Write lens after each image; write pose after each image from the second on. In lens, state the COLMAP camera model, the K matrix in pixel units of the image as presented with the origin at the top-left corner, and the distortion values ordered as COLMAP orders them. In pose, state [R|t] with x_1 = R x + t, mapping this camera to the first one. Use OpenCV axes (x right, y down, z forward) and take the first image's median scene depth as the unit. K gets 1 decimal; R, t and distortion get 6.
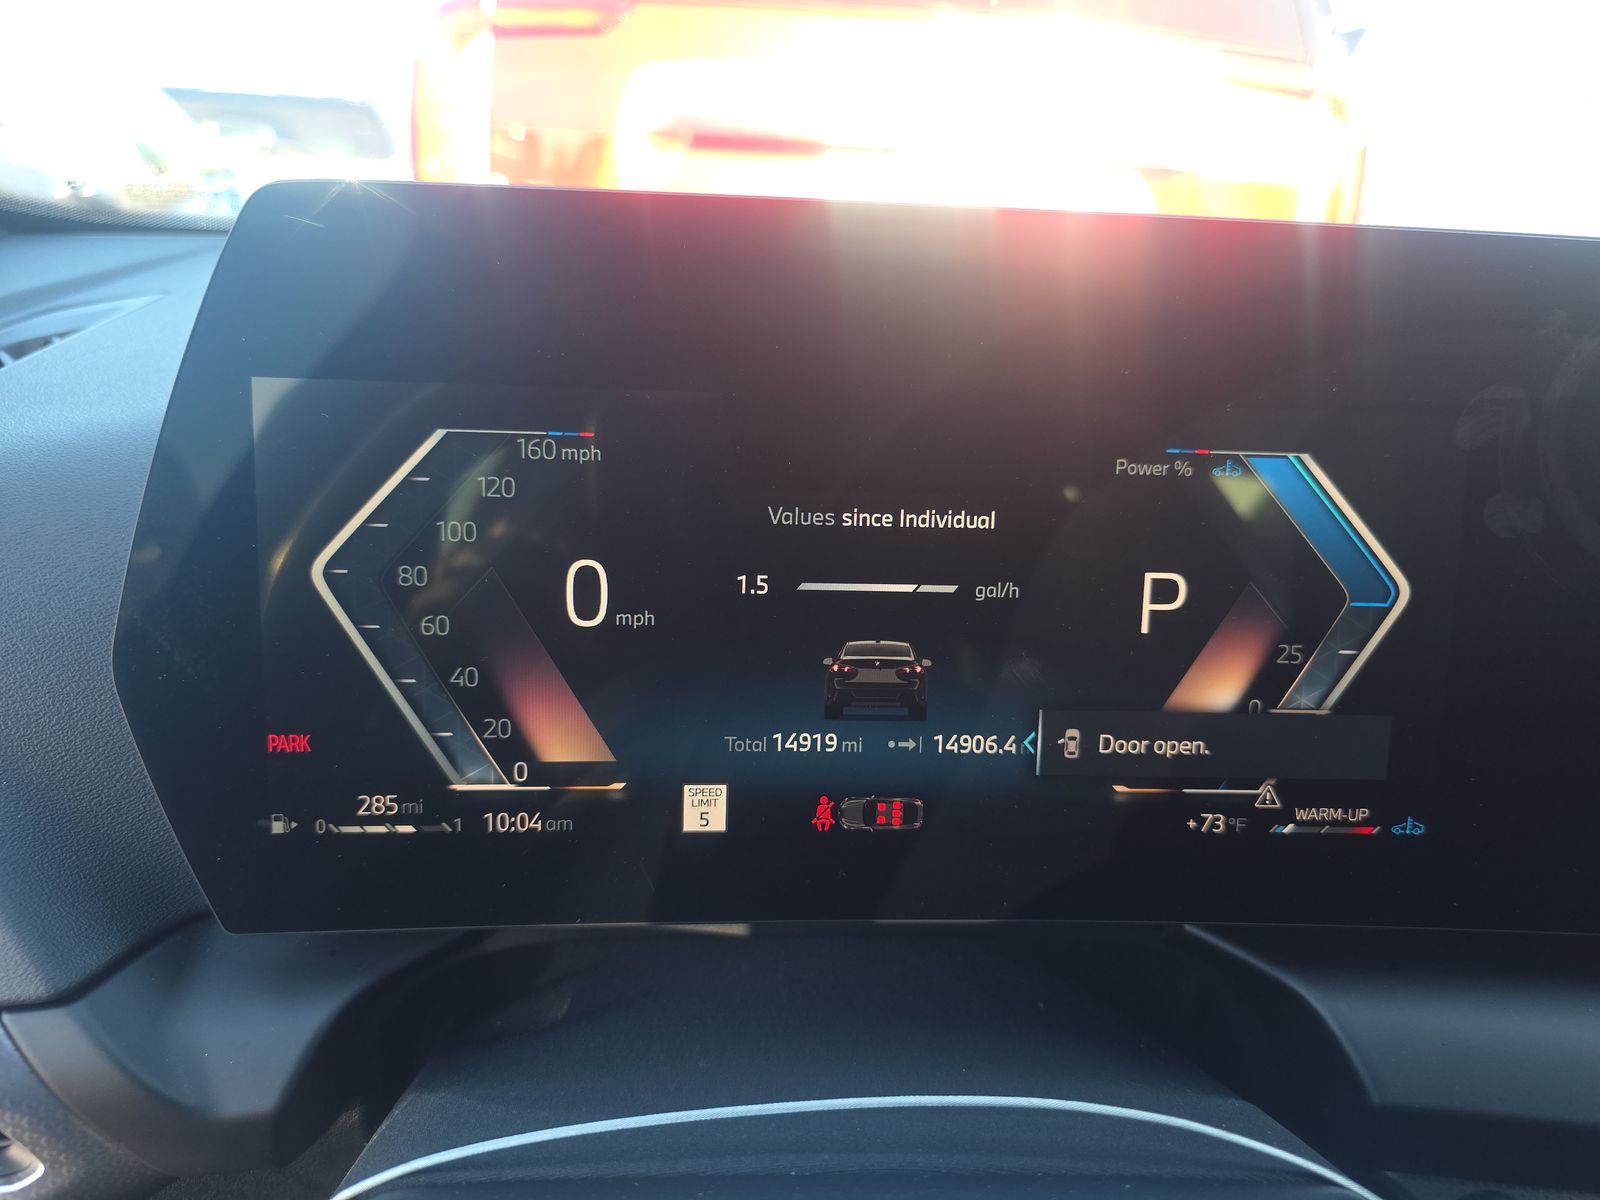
lens RADIAL K [[1131.9, 0, 809.2], [0, 1131.9, 602.3], [0, 0, 1]] dist [0.030854, -0.044029]
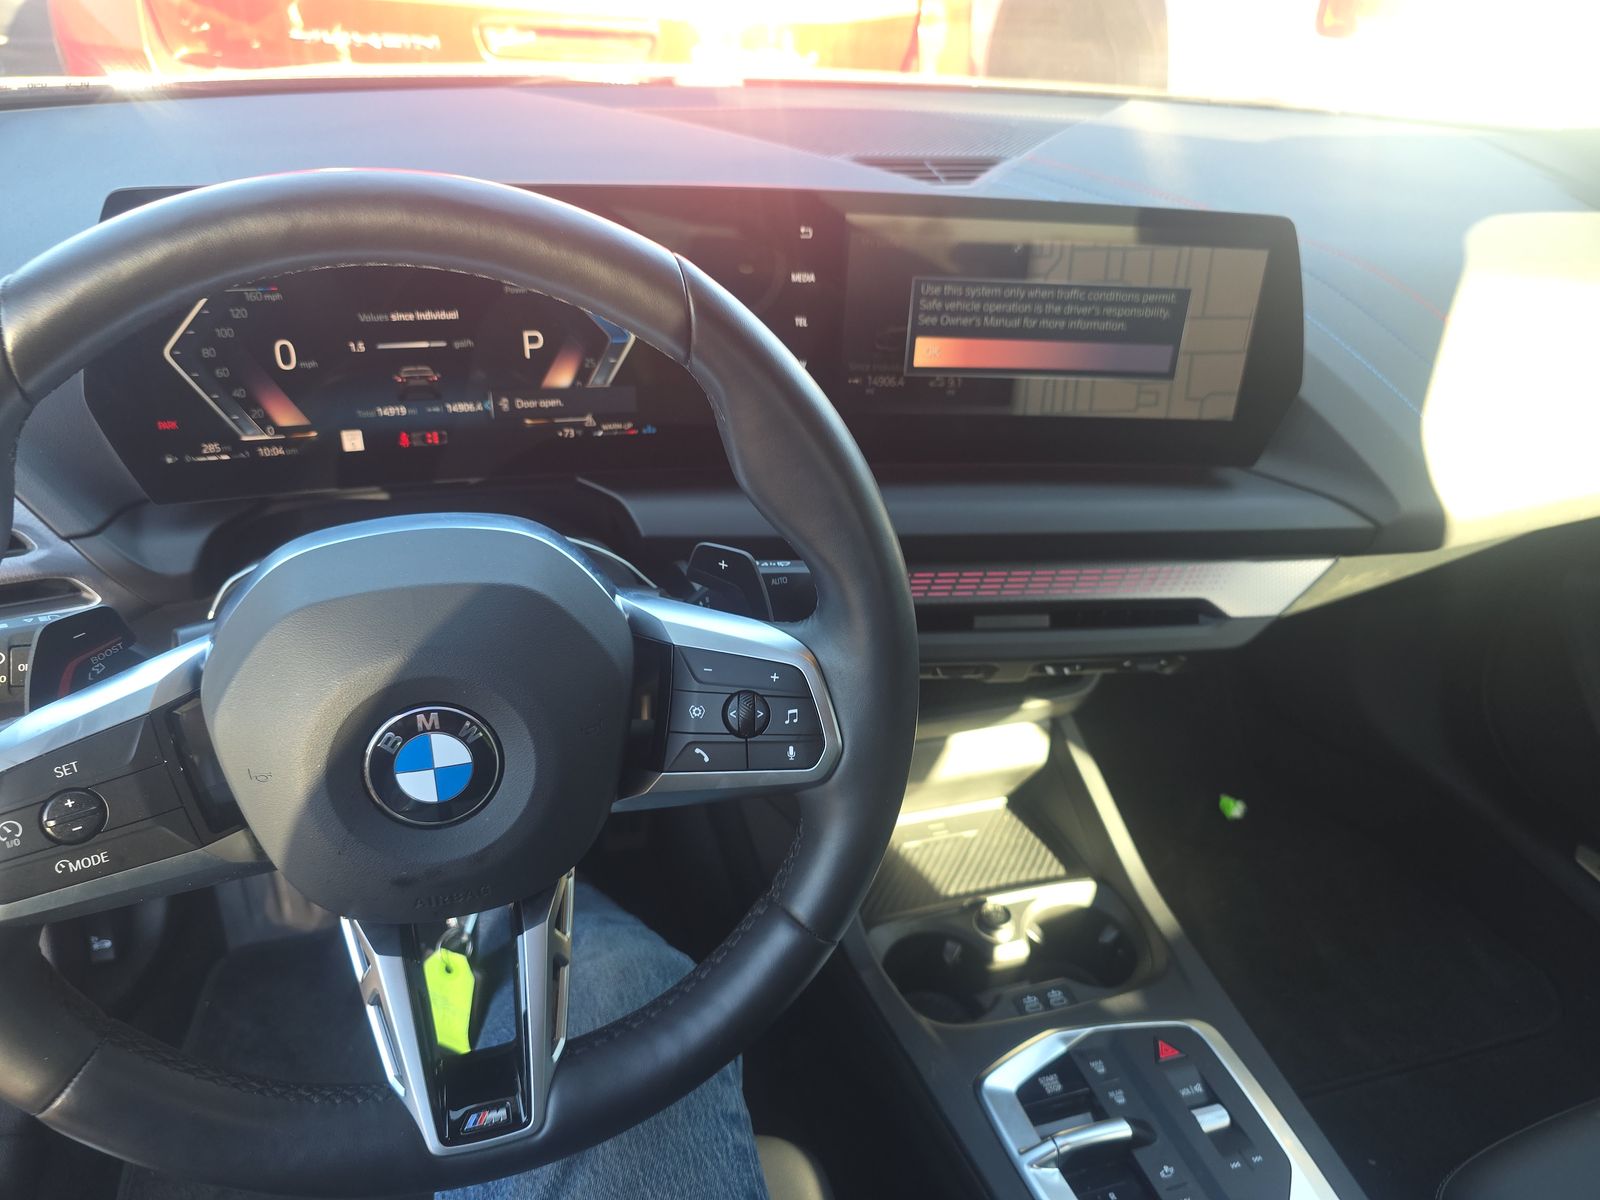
lens RADIAL K [[1131.9, 0, 827.1], [0, 1131.9, 613.6], [0, 0, 1]] dist [0.030854, -0.044029]
pose [[0.979903, -0.101065, 0.171975, 0.456815], [0.053137, 0.963250, 0.263300, -0.053220], [-0.192265, -0.248870, 0.949262, -1.647259]]
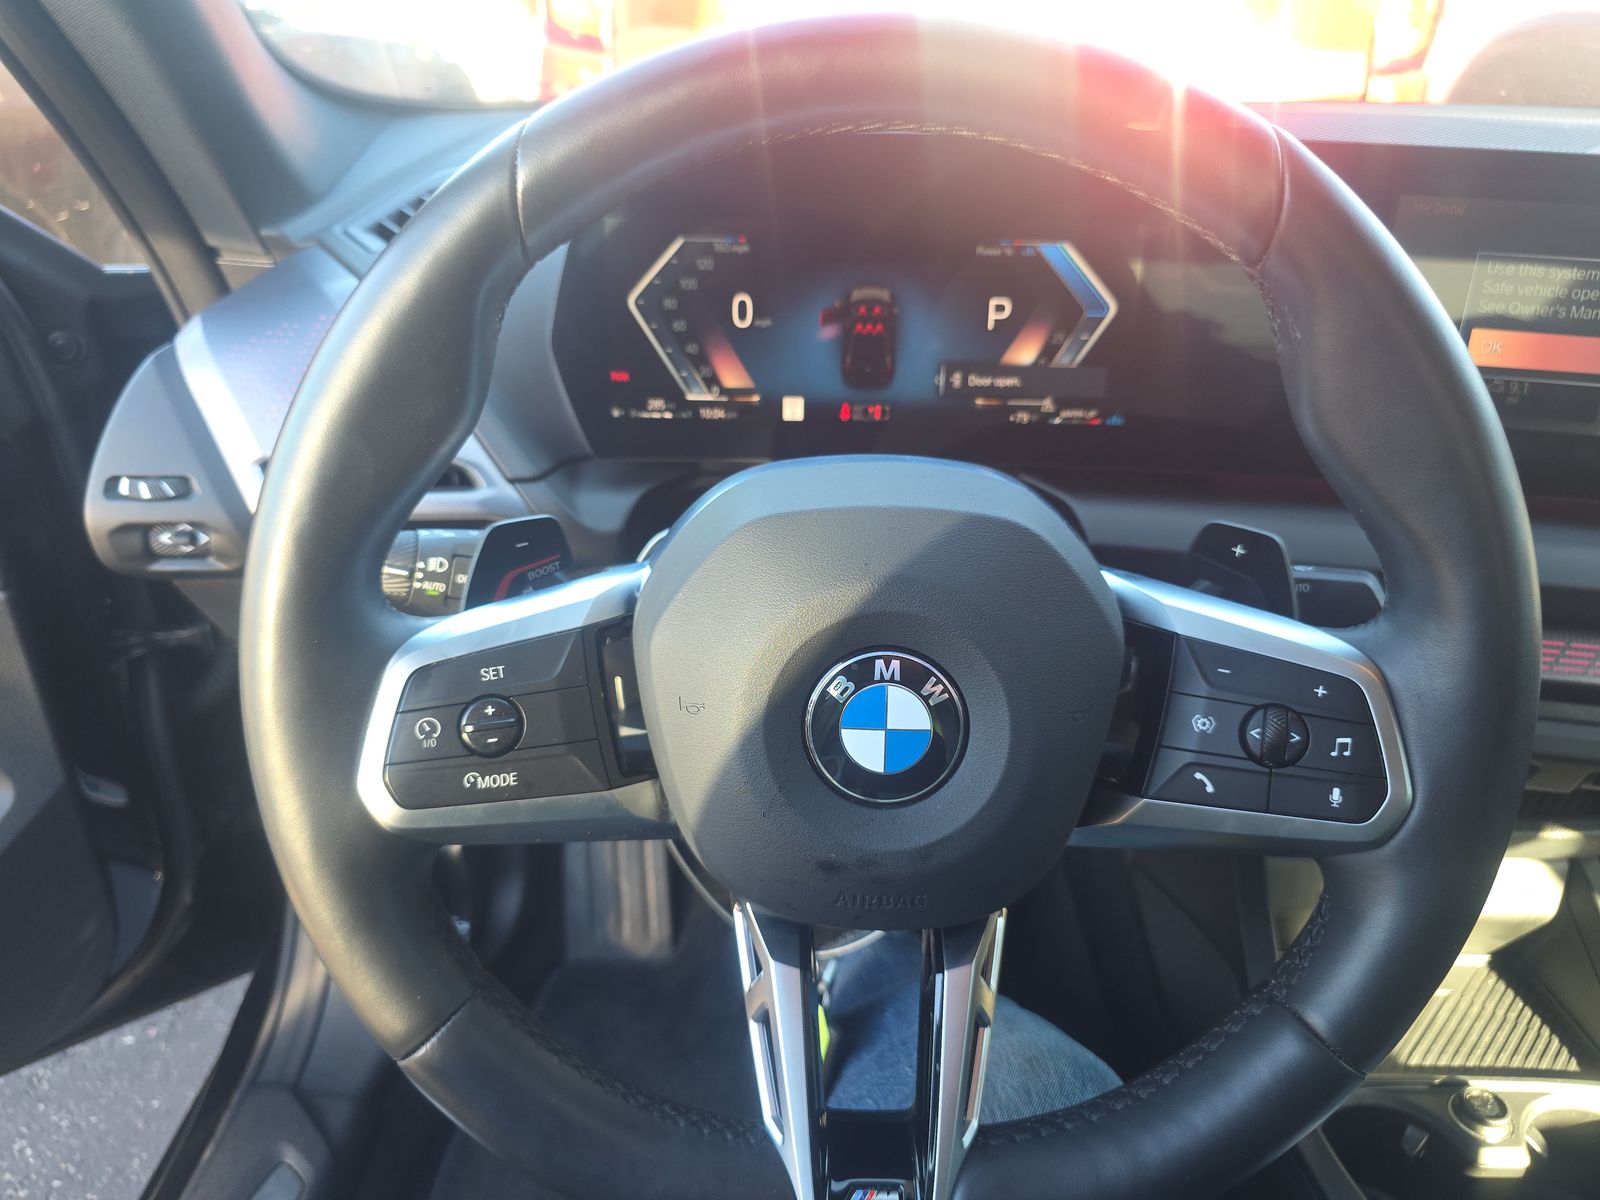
lens RADIAL K [[1131.9, 0, 794.4], [0, 1131.9, 600.0], [0, 0, 1]] dist [0.030854, -0.044029]
pose [[0.991465, 0.020588, -0.128741, 0.213275], [-0.001662, 0.989369, 0.145419, 0.231887], [0.130366, -0.143964, 0.980958, -1.309148]]
